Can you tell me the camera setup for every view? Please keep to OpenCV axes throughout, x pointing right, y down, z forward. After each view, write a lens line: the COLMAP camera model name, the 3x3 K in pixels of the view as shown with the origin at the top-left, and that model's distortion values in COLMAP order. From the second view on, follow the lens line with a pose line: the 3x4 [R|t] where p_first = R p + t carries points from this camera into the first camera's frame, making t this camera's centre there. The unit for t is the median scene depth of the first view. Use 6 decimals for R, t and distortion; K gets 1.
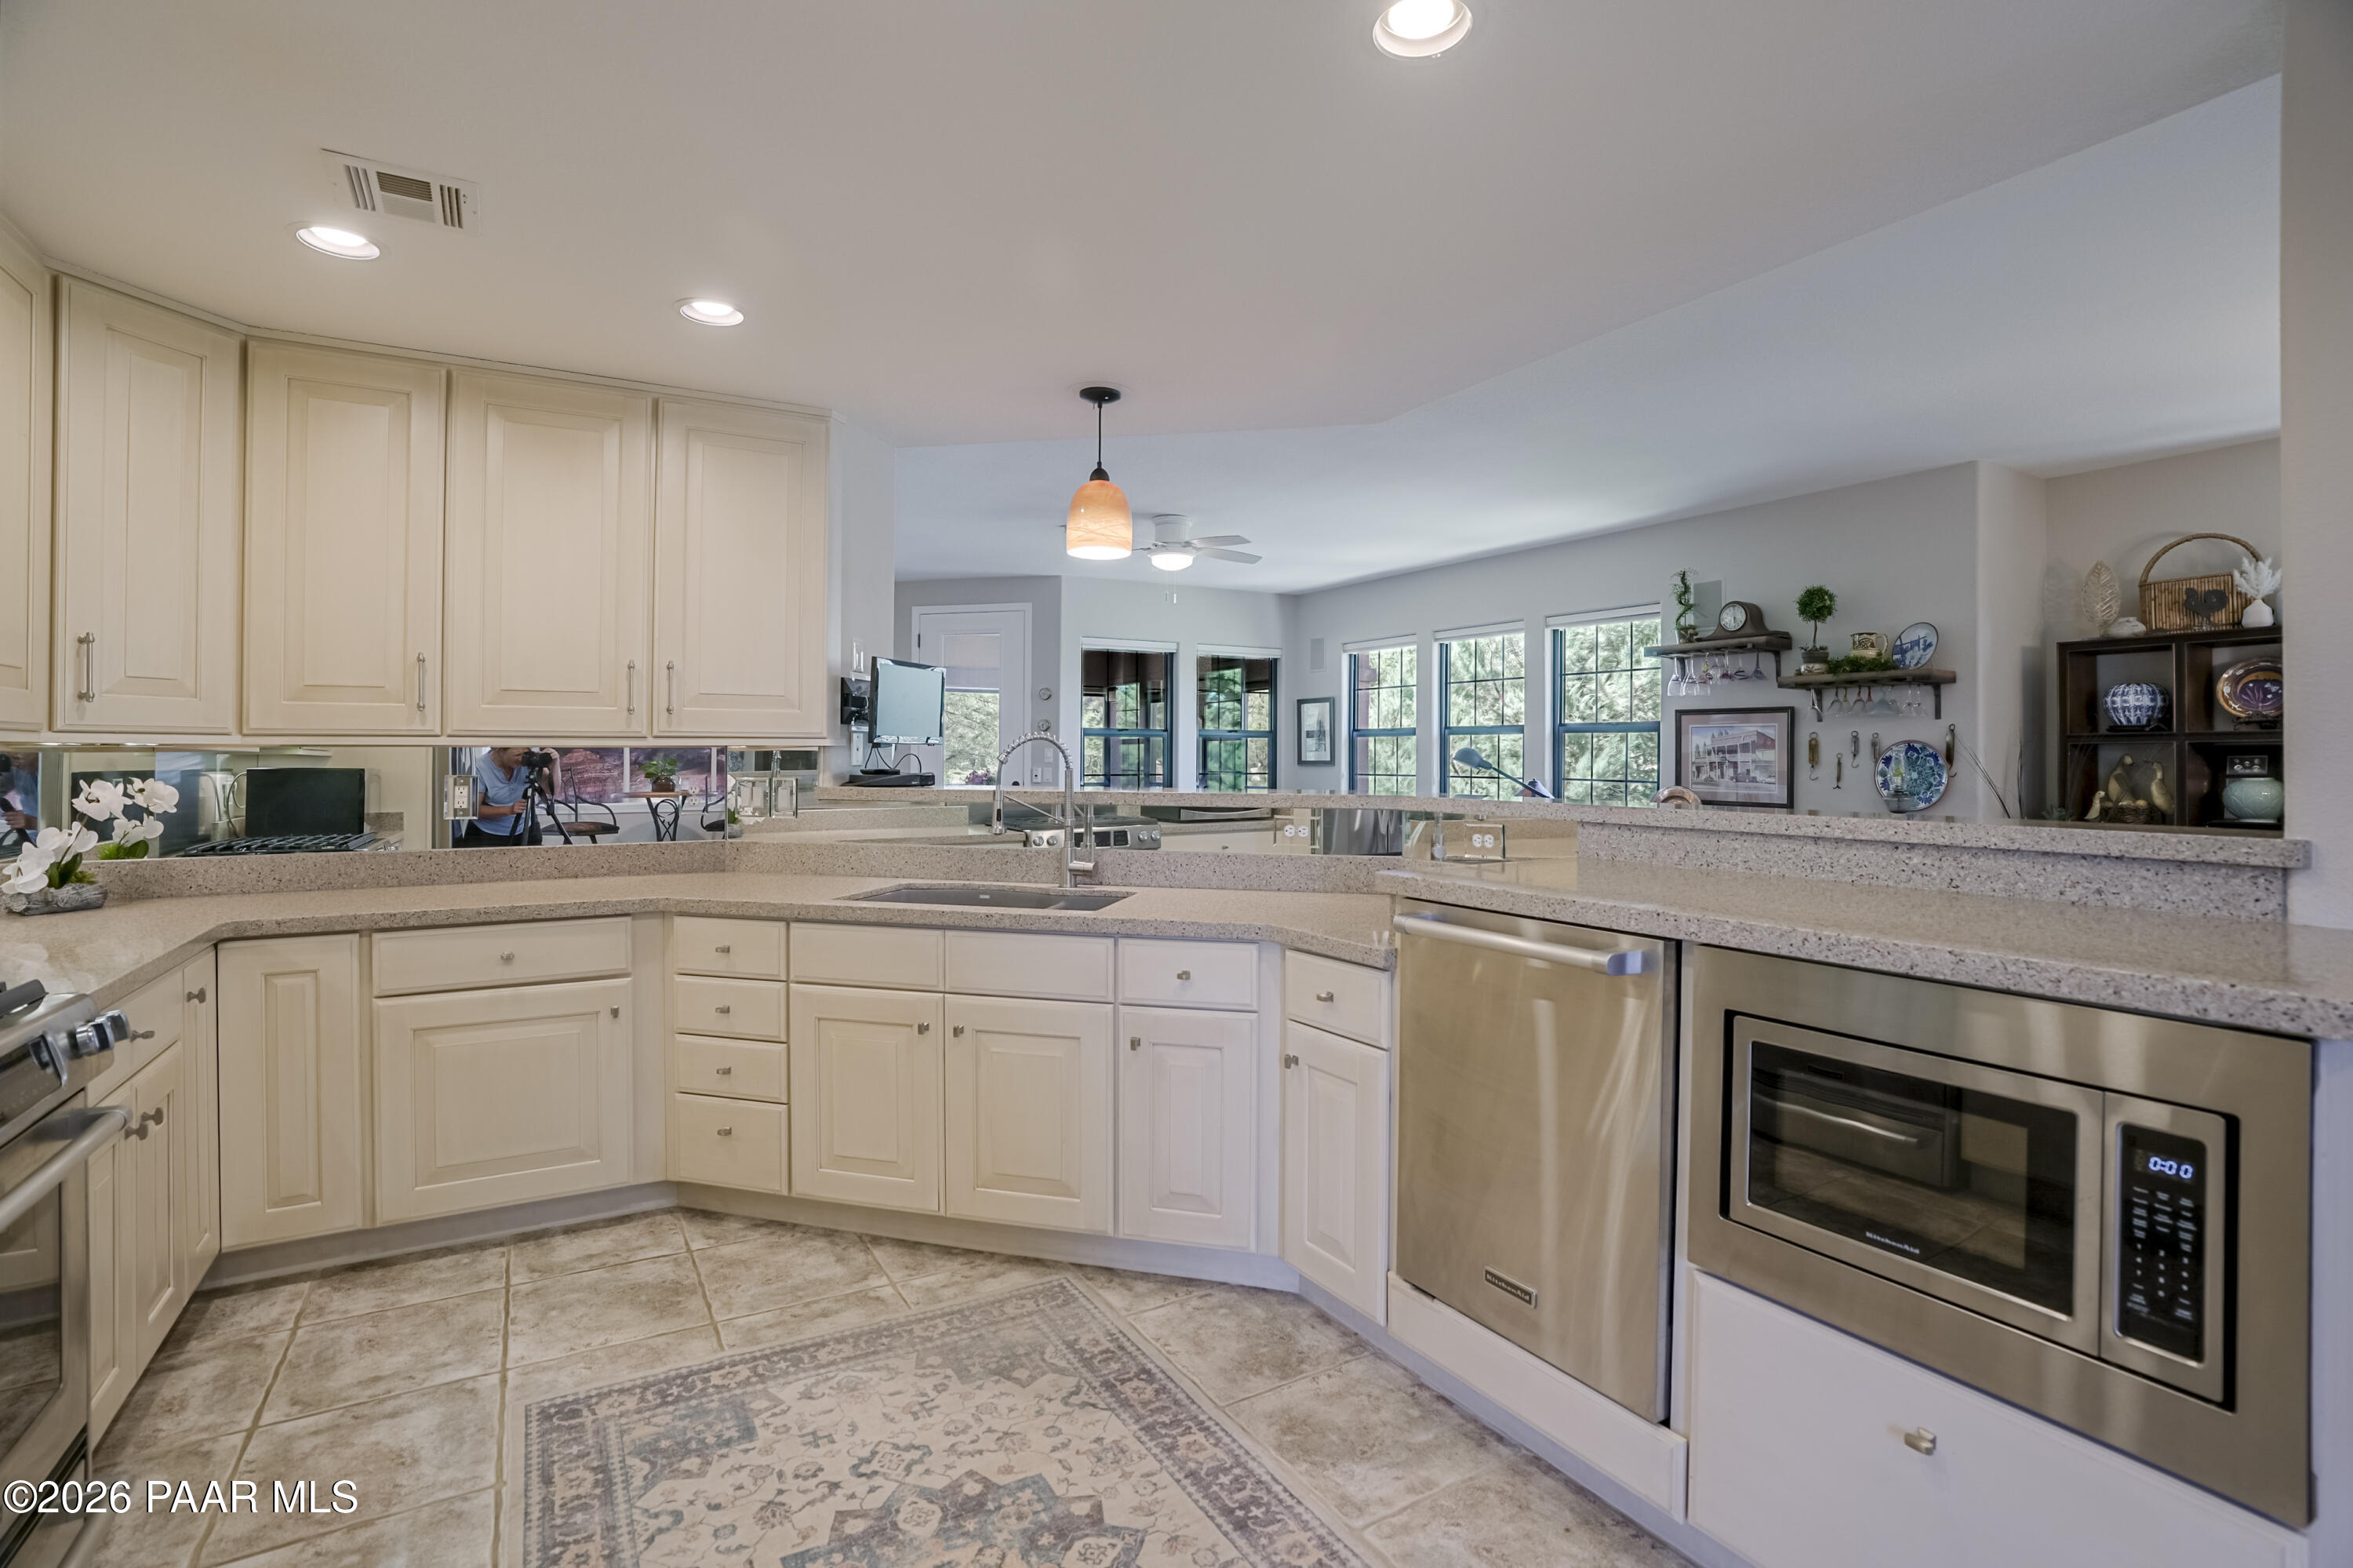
lens RADIAL K [[1094.4, 0, 1192.5], [0, 1094.4, 754.1], [0, 0, 1]] dist [-0.044889, 0.008710]
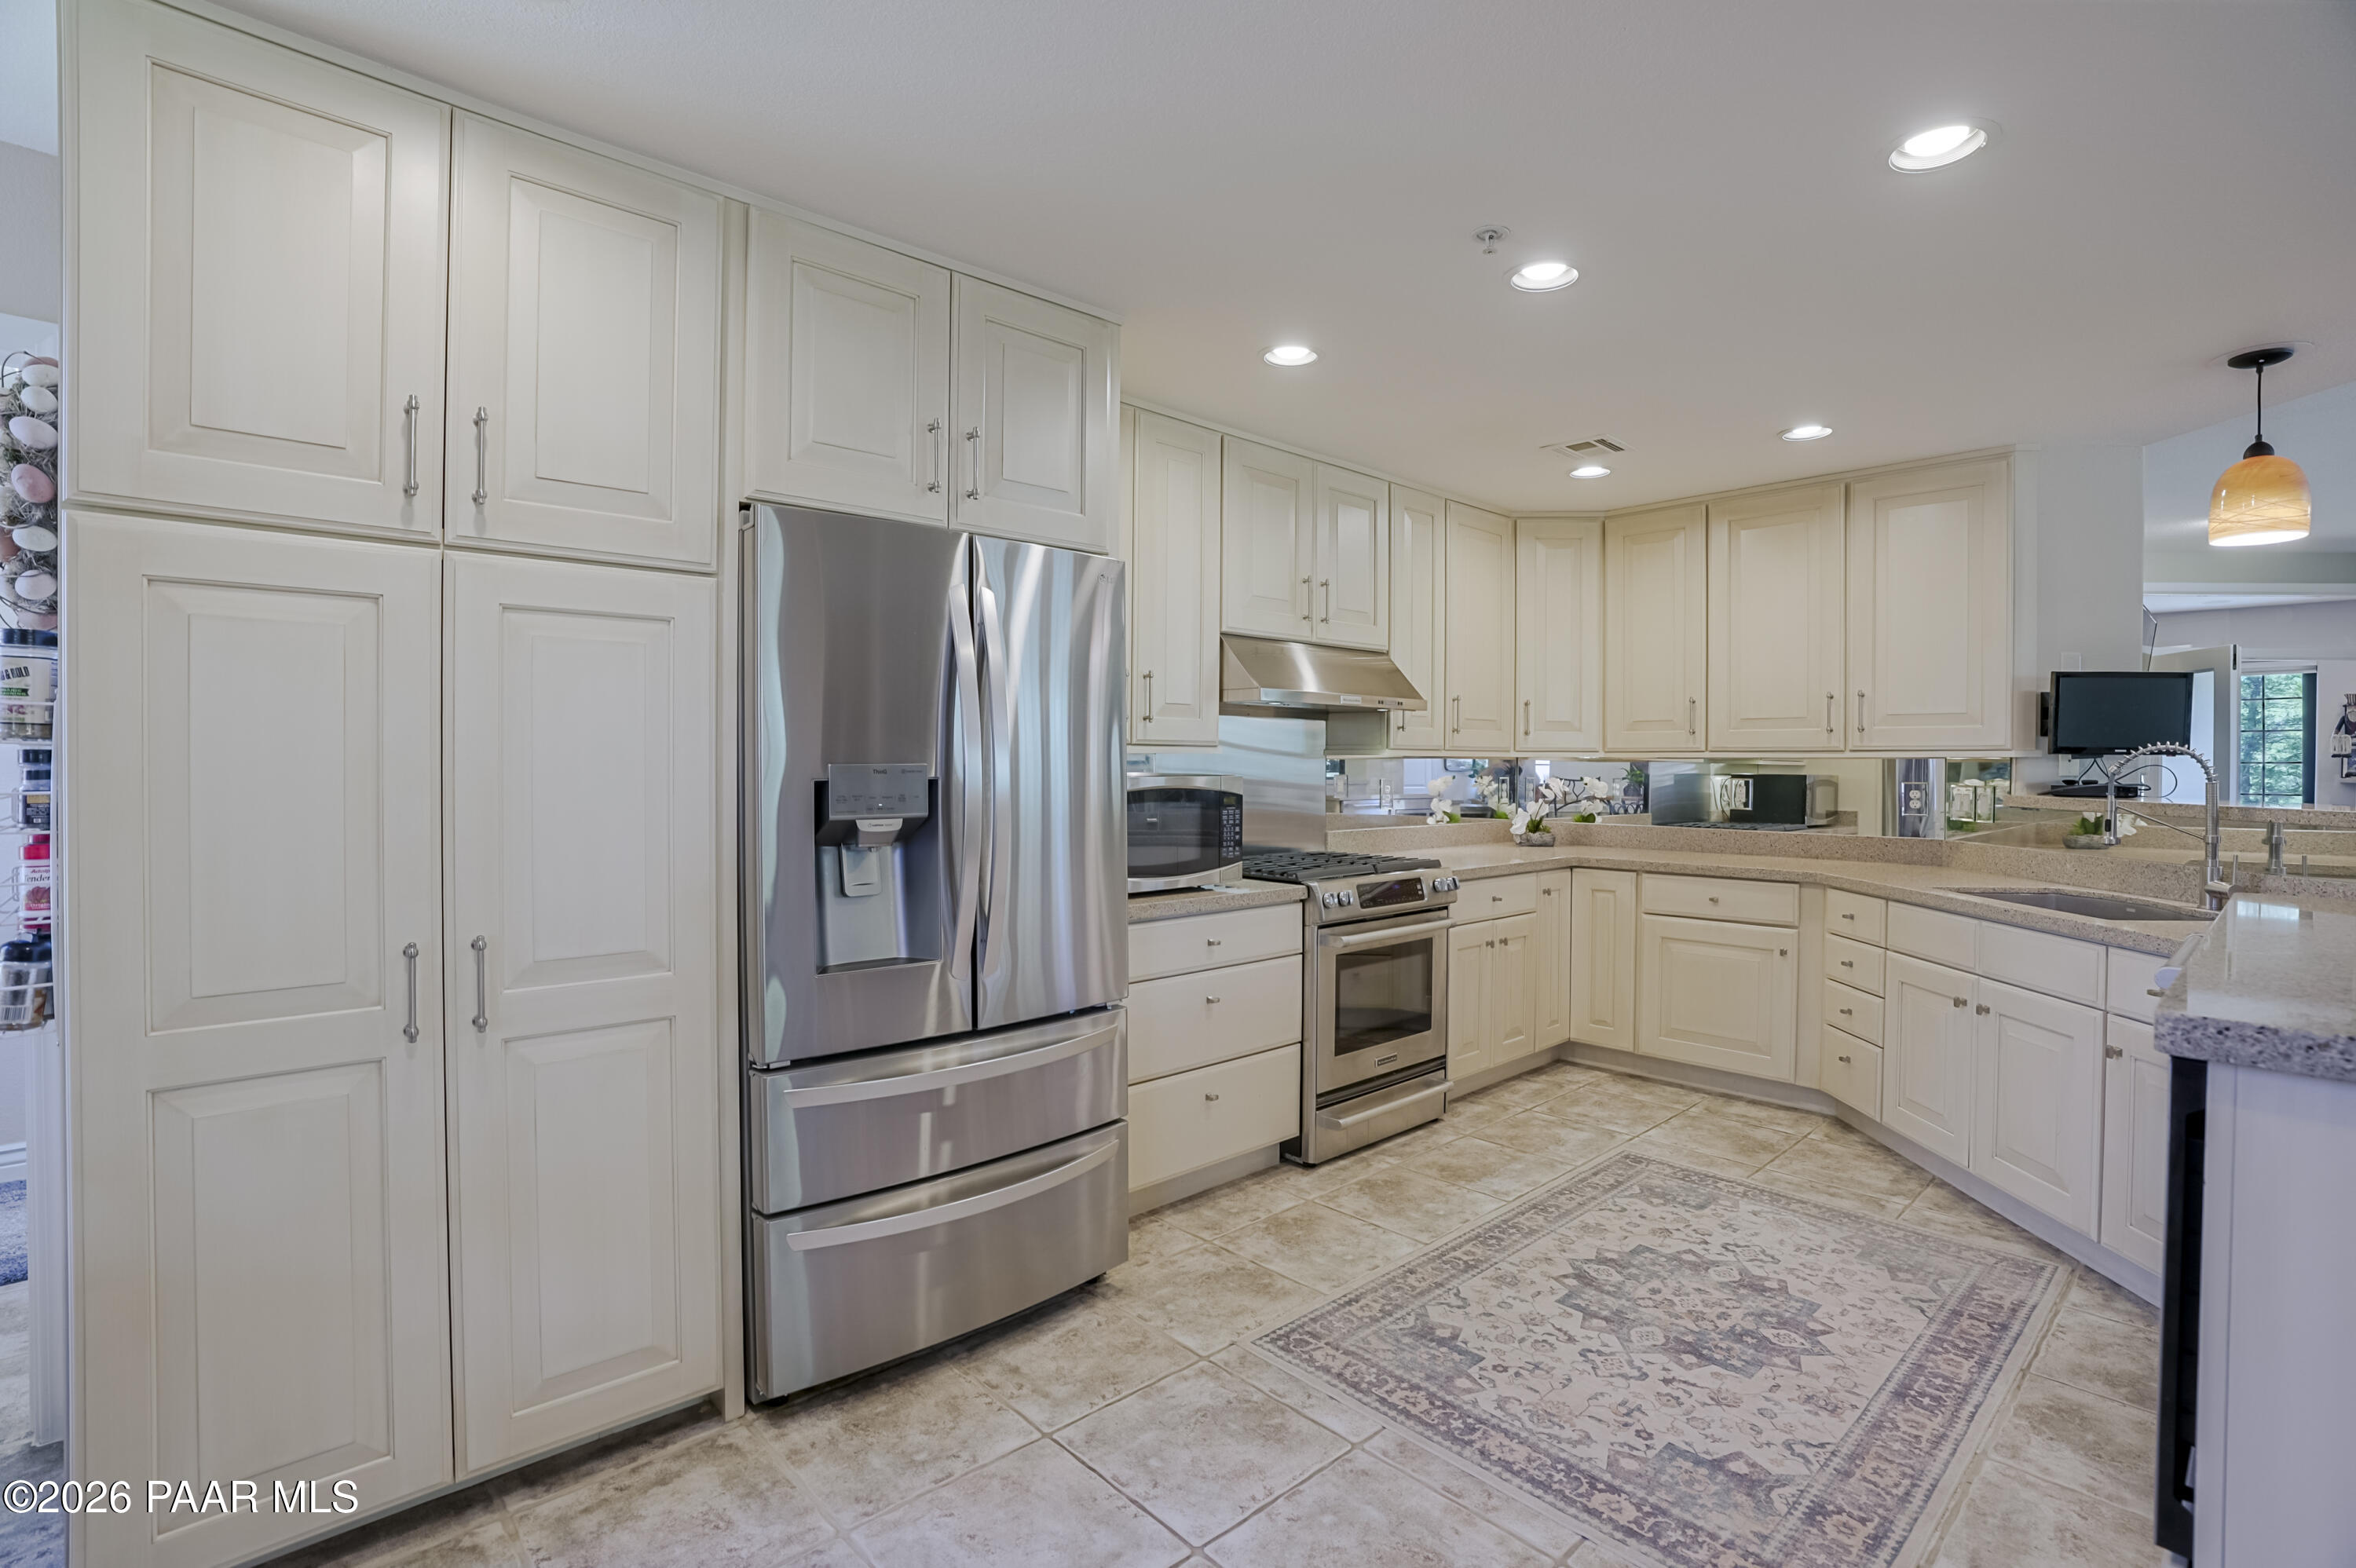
lens RADIAL K [[1095.7, 0, 1183.4], [0, 1095.7, 771.7], [0, 0, 1]] dist [-0.044889, 0.008710]
pose [[0.217034, 0.010231, -0.976110, 0.713802], [-0.003355, 0.999947, 0.009735, -0.000982], [0.976158, 0.001162, 0.217057, -0.044953]]
